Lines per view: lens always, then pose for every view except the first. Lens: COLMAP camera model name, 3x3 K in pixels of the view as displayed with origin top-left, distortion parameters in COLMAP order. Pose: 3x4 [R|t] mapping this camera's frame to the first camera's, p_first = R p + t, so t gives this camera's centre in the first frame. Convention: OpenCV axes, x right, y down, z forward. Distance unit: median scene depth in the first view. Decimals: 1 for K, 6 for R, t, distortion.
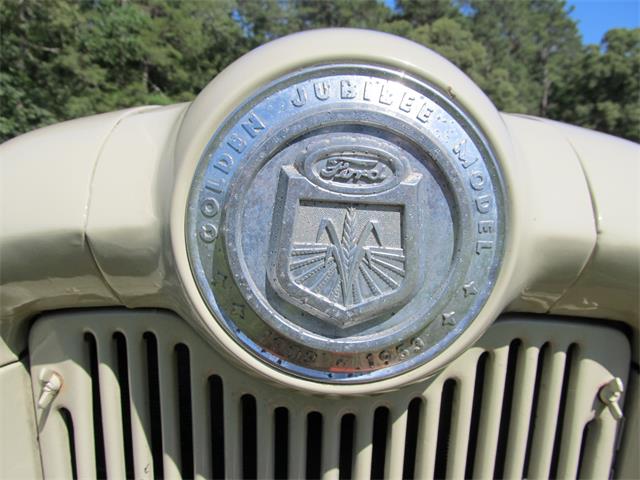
lens RADIAL K [[535.0, 0, 320.0], [0, 535.0, 240.0], [0, 0, 1]] dist [-0.039751, 0.010717]
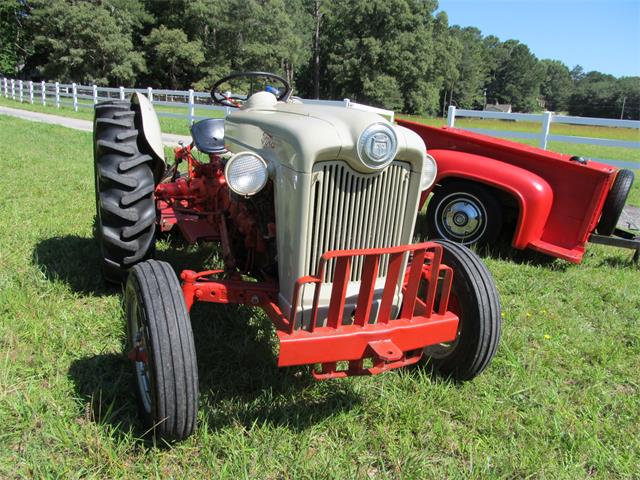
lens RADIAL K [[535.0, 0, 320.0], [0, 535.0, 240.0], [0, 0, 1]] dist [-0.039751, 0.010717]
pose [[0.919861, -0.074993, 0.385009, -2.632157], [0.023635, 0.990367, 0.136437, 0.180980], [-0.391532, -0.116404, 0.912772, -4.040636]]
